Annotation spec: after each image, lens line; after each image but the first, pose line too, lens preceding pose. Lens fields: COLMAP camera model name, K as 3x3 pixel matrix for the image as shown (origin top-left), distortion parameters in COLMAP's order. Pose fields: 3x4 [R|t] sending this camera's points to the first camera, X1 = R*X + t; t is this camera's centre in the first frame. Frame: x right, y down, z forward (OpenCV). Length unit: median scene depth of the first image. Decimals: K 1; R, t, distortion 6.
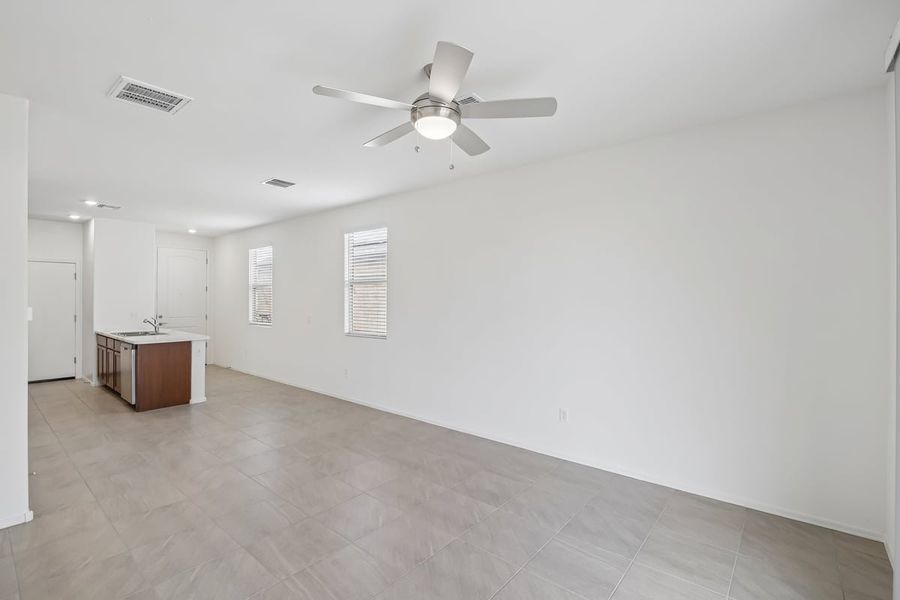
lens RADIAL K [[411.8, 0, 450.0], [0, 411.8, 300.0], [0, 0, 1]] dist [-0.018152, 0.000123]
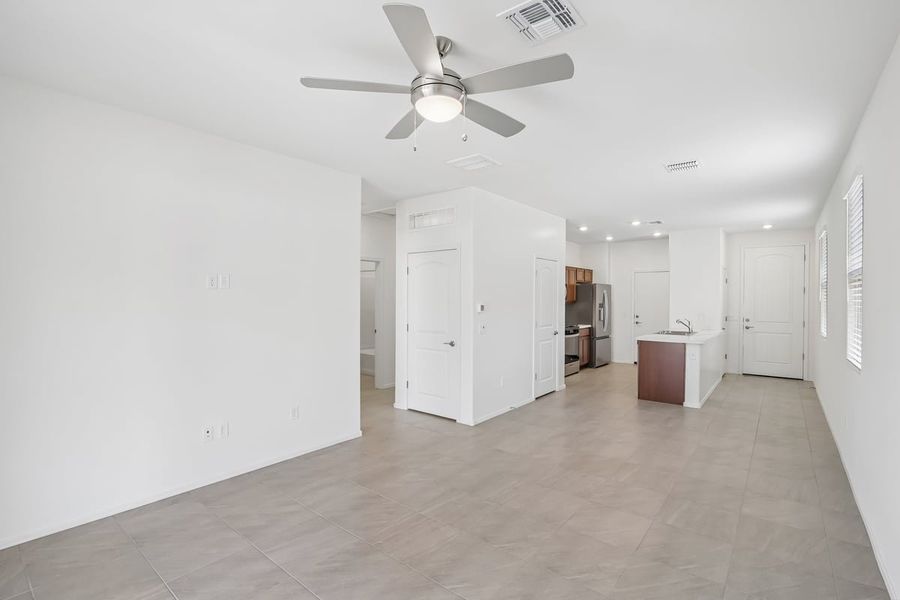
lens RADIAL K [[412.6, 0, 460.0], [0, 412.6, 301.8], [0, 0, 1]] dist [-0.003116, -0.000183]
pose [[0.035540, 0.007012, -0.999344, 0.434102], [-0.011272, 0.999915, 0.006615, -0.002218], [0.999305, 0.011030, 0.035616, 0.509042]]
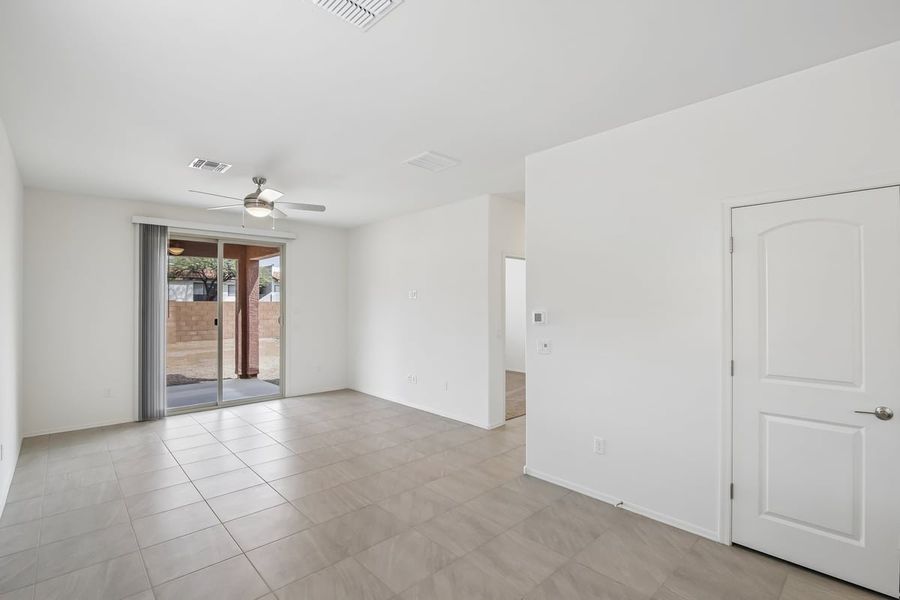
lens RADIAL K [[411.8, 0, 450.0], [0, 411.8, 300.0], [0, 0, 1]] dist [-0.018152, 0.000123]
pose [[-0.993914, -0.002950, 0.110118, -0.551438], [-0.003185, 0.999993, -0.001953, -0.010169], [-0.110111, -0.002292, -0.993917, 1.376734]]
